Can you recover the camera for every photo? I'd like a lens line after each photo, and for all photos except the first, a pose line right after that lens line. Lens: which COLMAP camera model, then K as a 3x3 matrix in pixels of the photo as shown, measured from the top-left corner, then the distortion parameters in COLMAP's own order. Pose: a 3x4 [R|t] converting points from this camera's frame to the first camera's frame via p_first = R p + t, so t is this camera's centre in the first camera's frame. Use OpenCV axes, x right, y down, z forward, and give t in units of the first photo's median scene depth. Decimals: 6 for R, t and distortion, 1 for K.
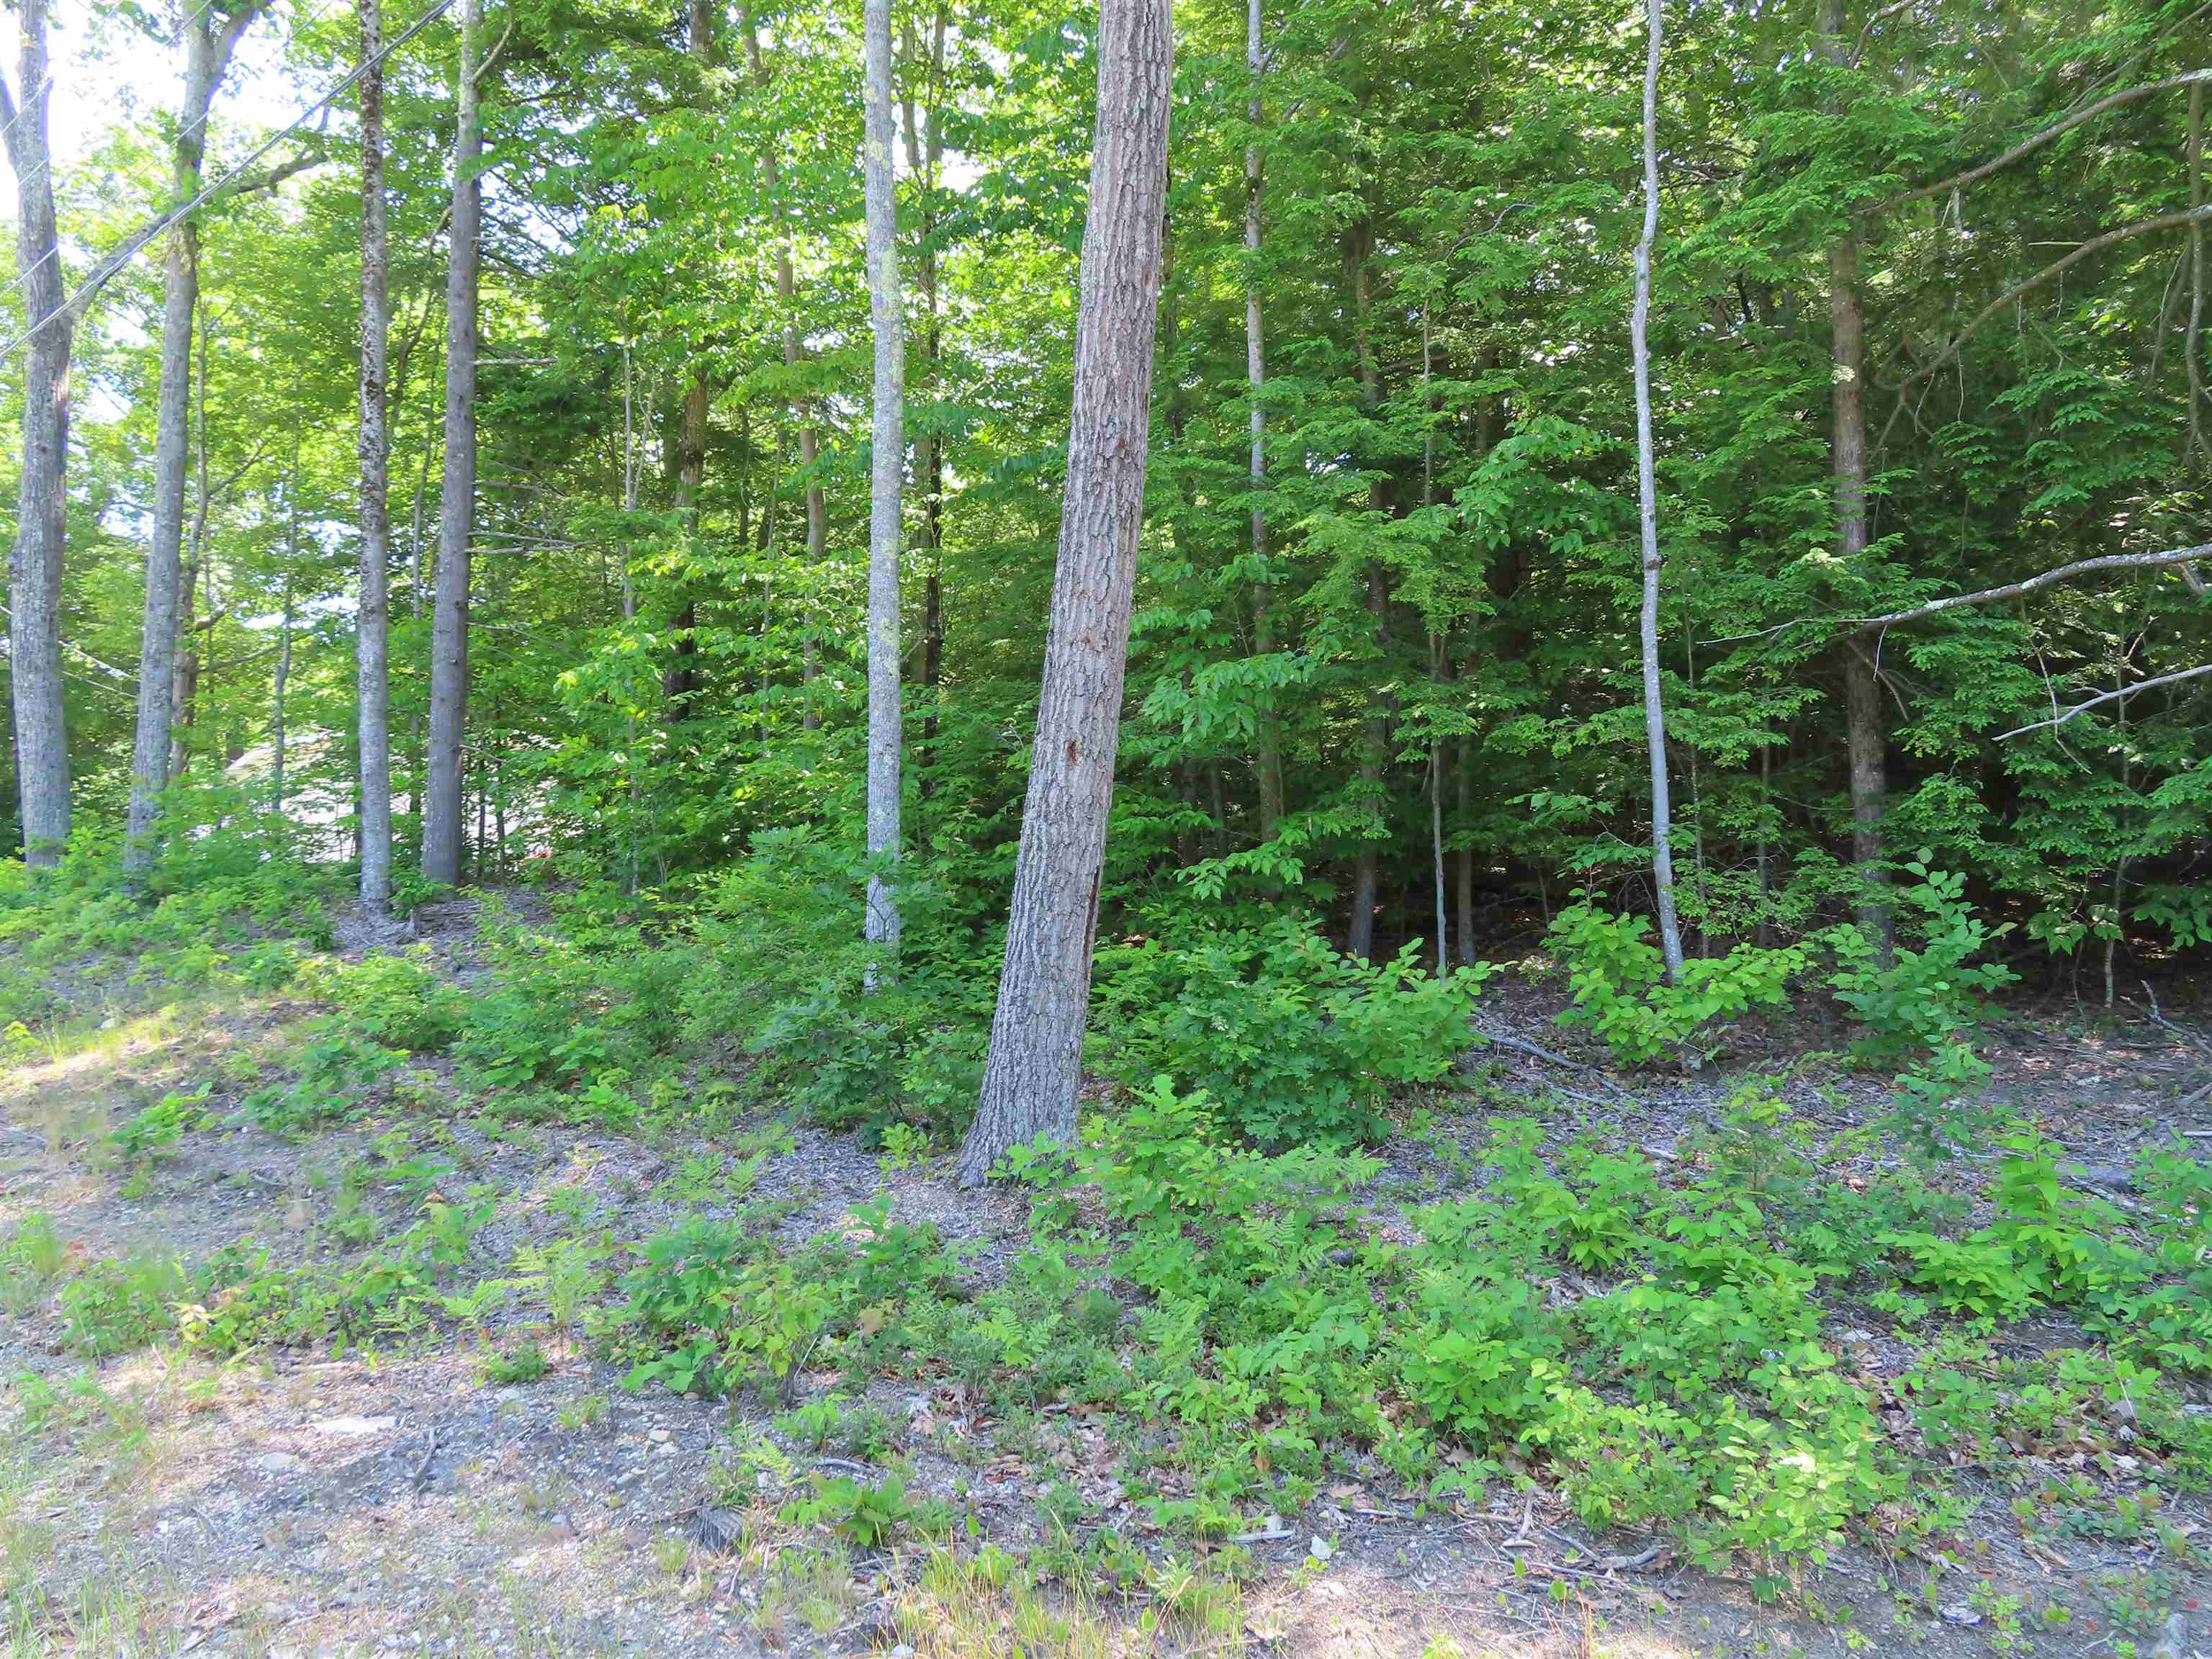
lens RADIAL K [[1496.1, 0, 1106.0], [0, 1496.1, 829.5], [0, 0, 1]] dist [-0.002267, 0.006356]
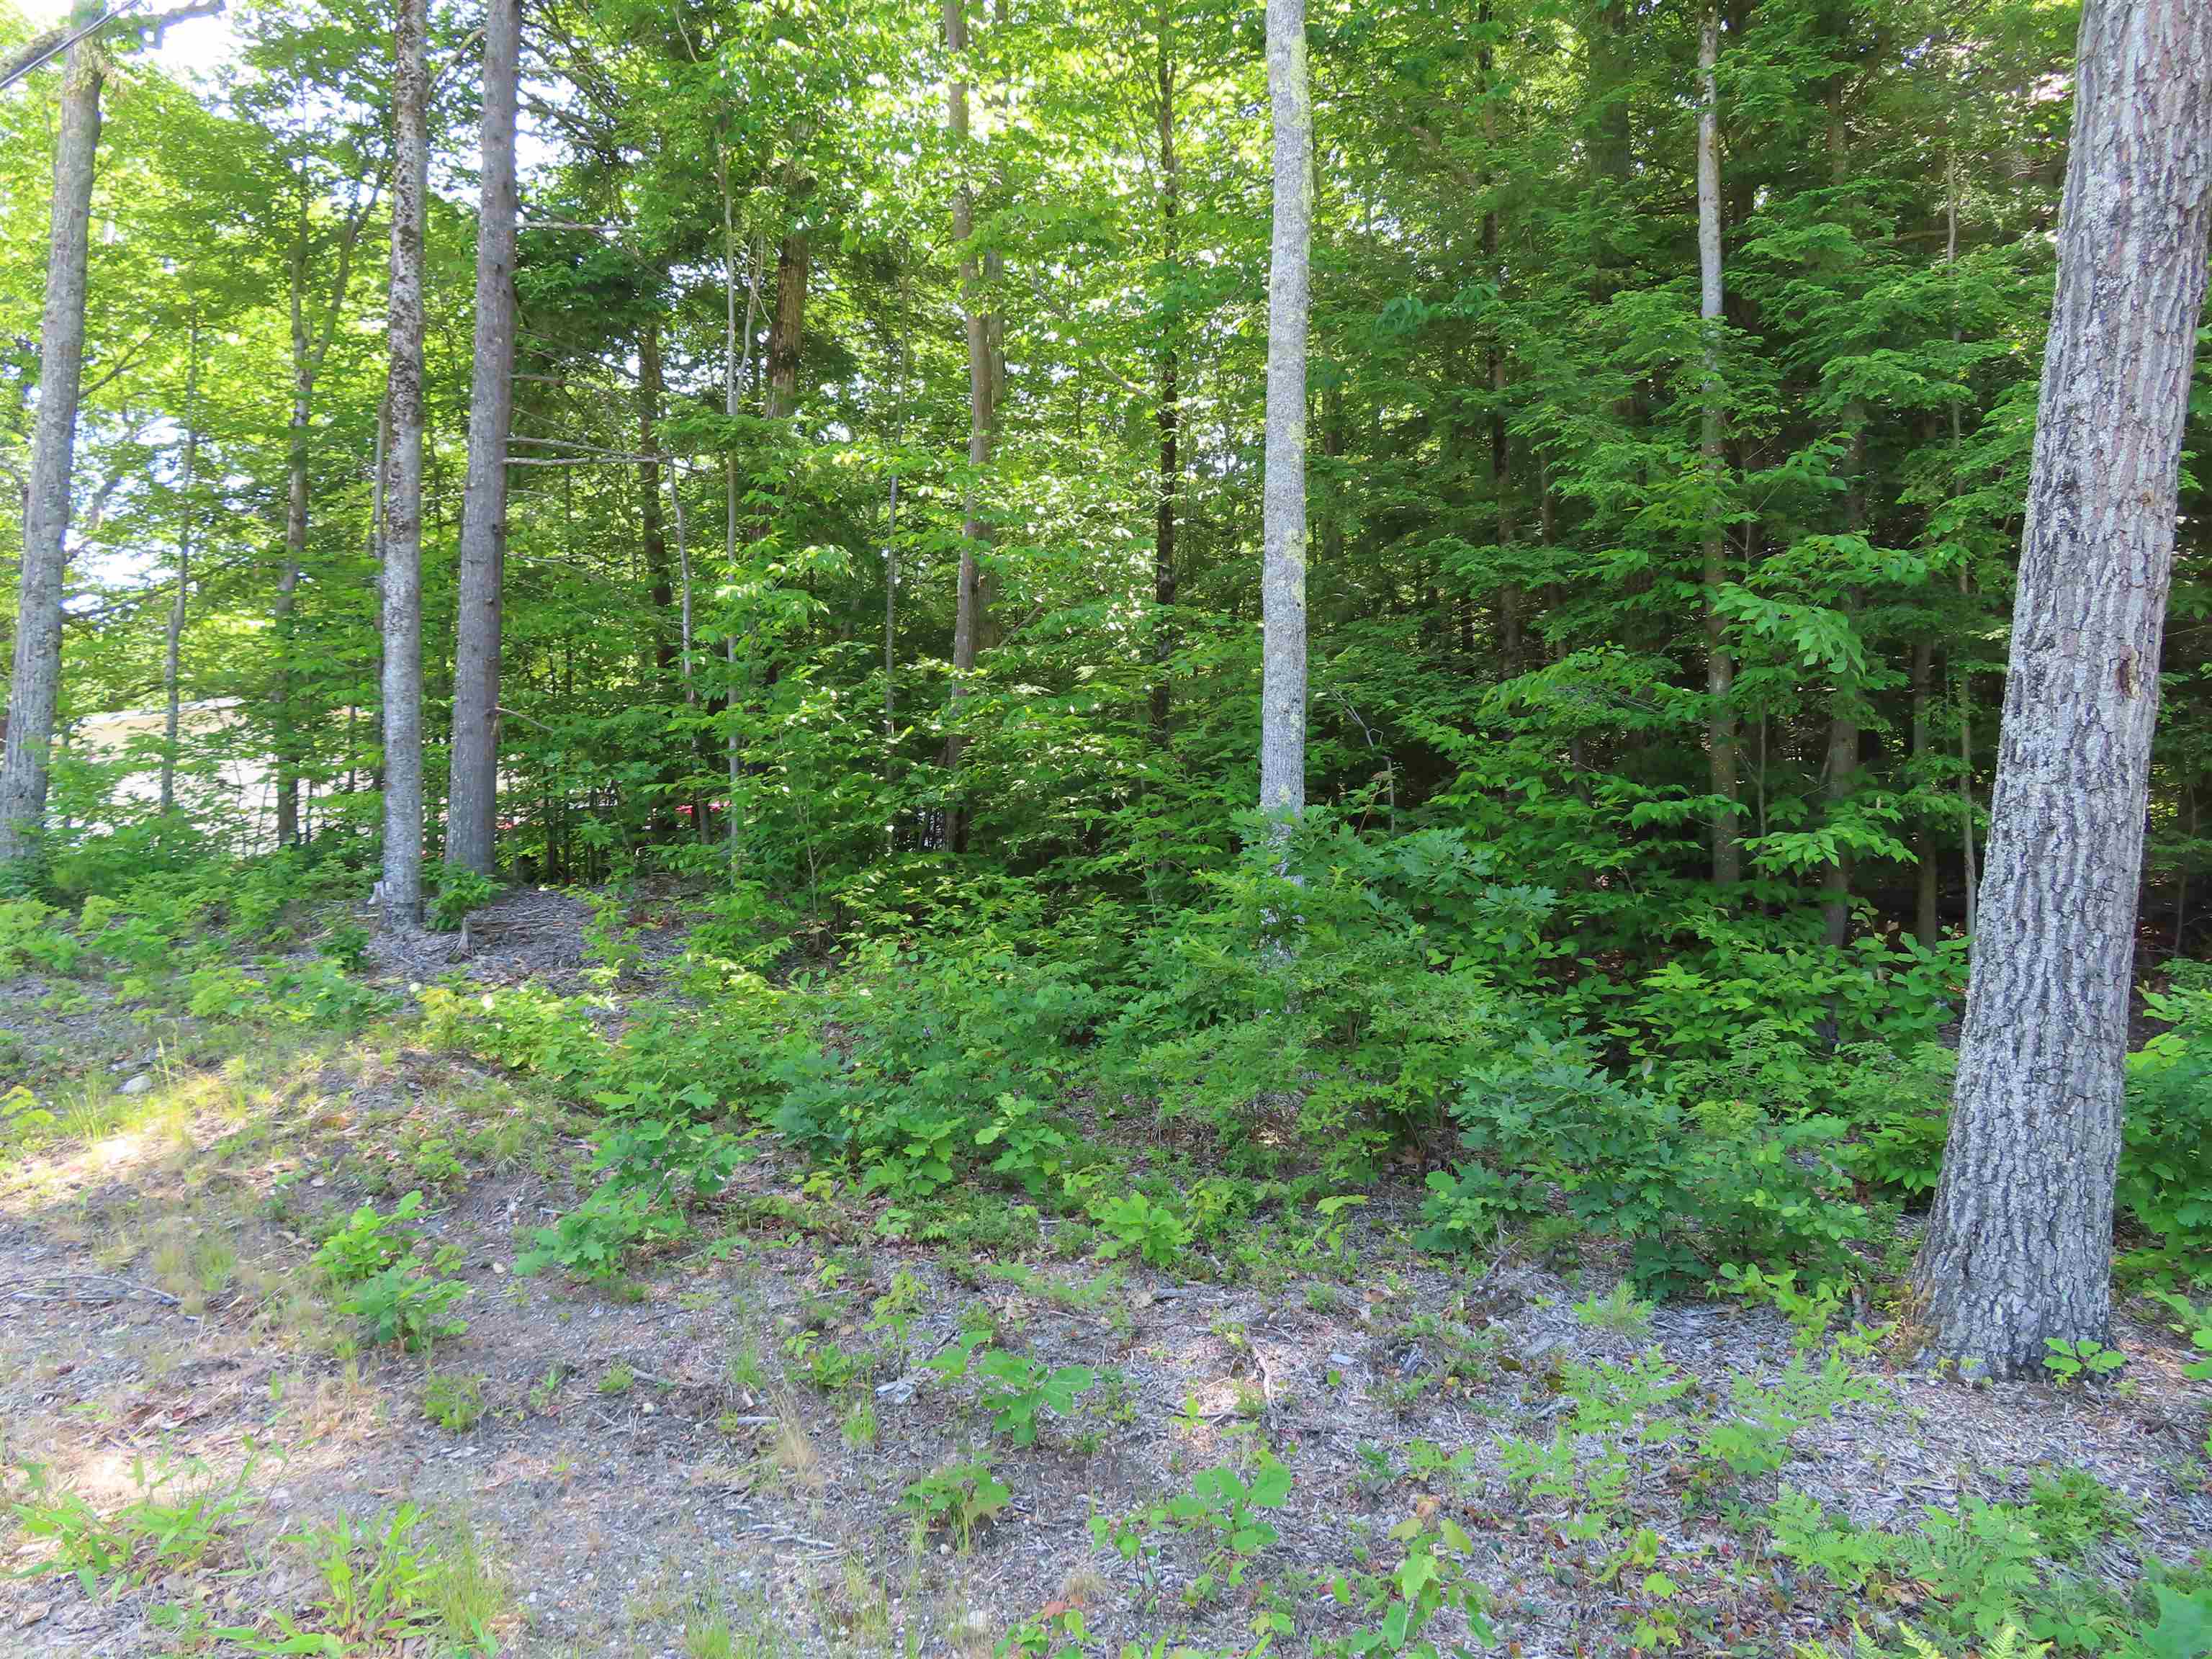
lens RADIAL K [[1496.1, 0, 1106.0], [0, 1496.1, 829.5], [0, 0, 1]] dist [-0.002267, 0.006356]
pose [[0.991016, 0.013581, 0.133048, -0.525591], [-0.012679, 0.999891, -0.007630, 0.022297], [-0.133138, 0.005875, 0.991080, 0.435913]]
